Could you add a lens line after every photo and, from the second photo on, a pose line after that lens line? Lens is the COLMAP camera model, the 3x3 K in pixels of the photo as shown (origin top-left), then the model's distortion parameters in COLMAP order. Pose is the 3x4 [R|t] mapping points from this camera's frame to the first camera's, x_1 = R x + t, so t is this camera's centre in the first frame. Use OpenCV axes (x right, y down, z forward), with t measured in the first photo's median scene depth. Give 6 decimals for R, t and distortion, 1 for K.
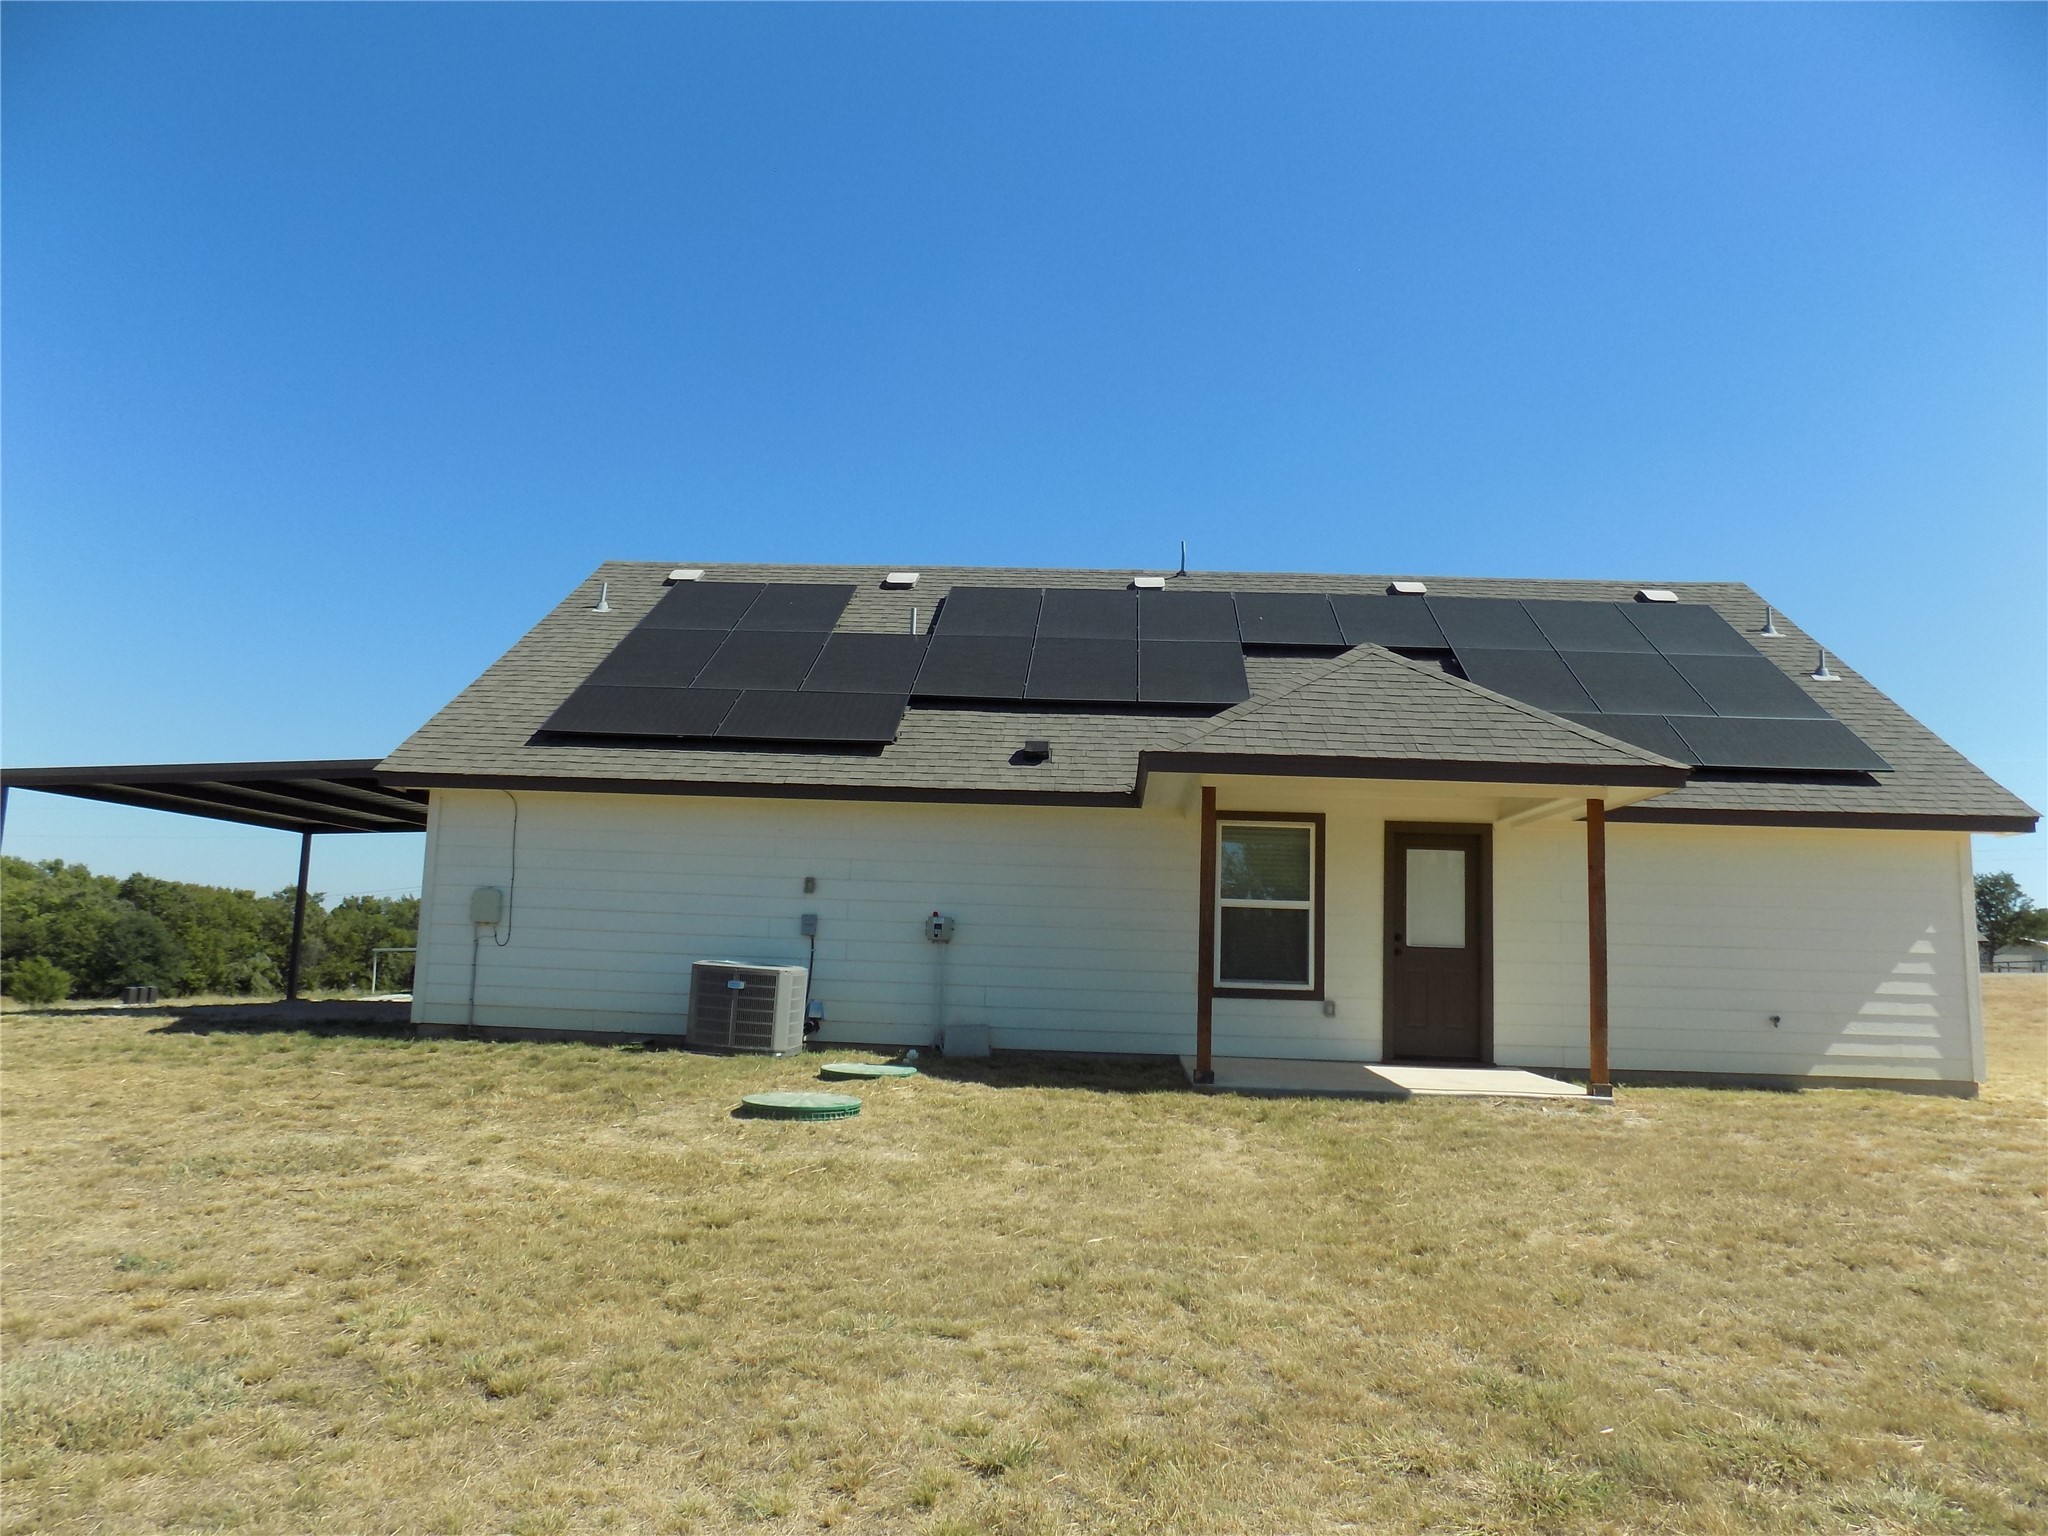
lens RADIAL K [[1389.0, 0, 1032.7], [0, 1389.0, 766.0], [0, 0, 1]] dist [-0.067931, 0.068992]
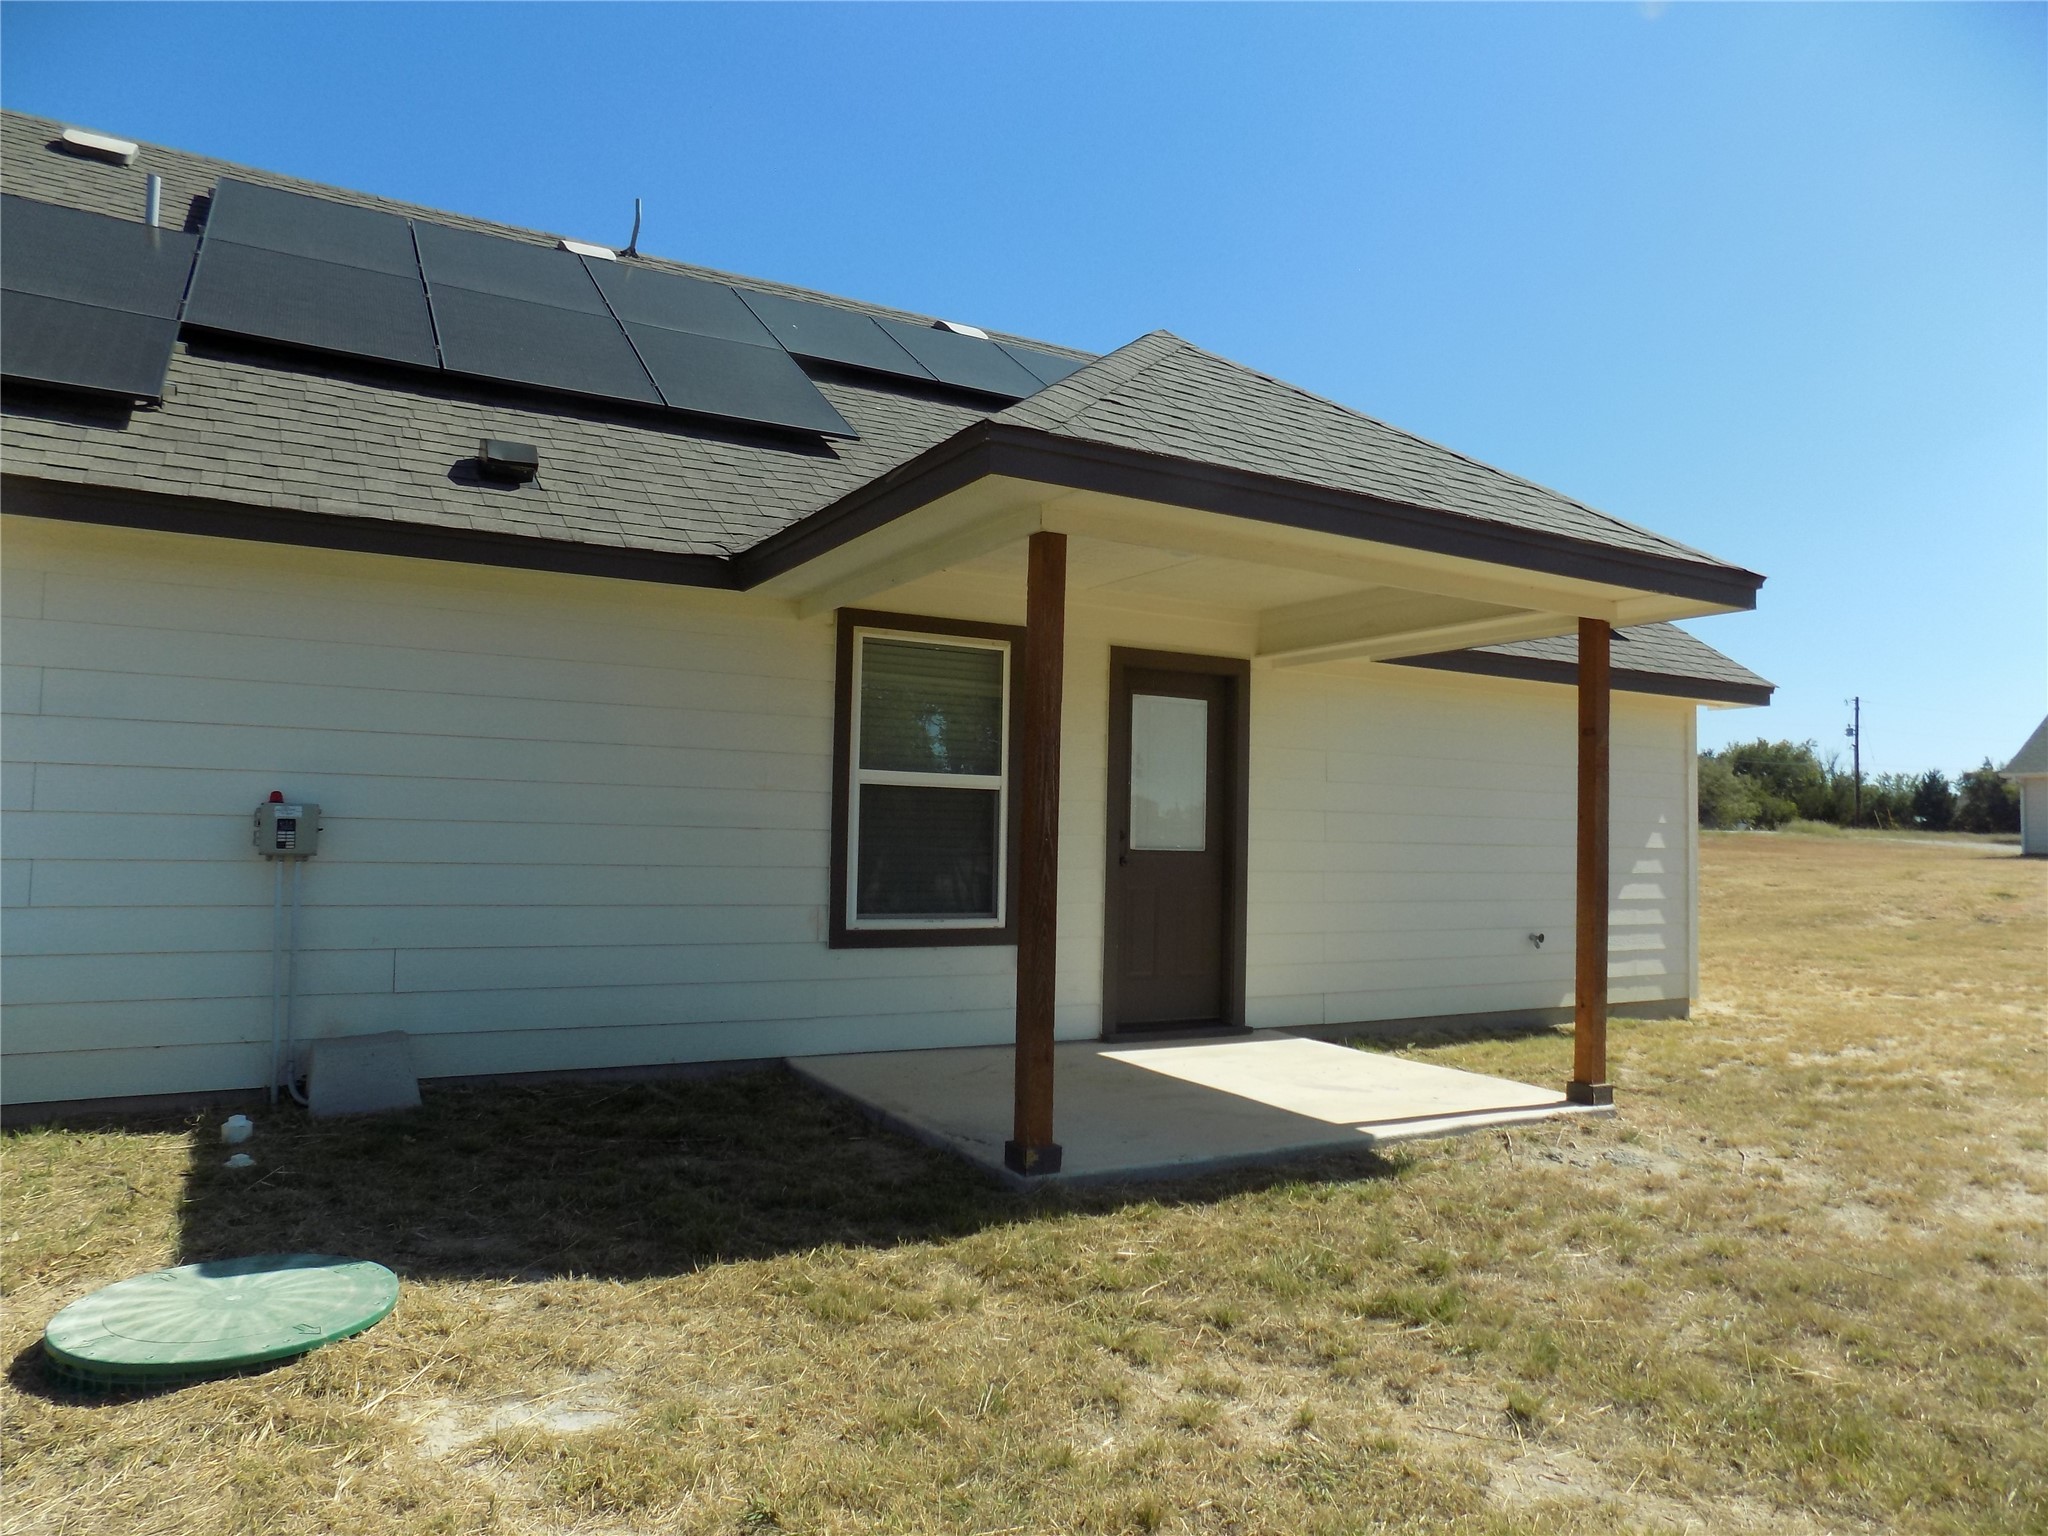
lens RADIAL K [[1389.0, 0, 1032.7], [0, 1389.0, 766.0], [0, 0, 1]] dist [-0.067931, 0.068992]
pose [[0.841699, 0.012247, 0.539809, -0.103970], [-0.065499, 0.994676, 0.079563, 0.045882], [-0.535960, -0.102325, 0.838019, 0.502011]]
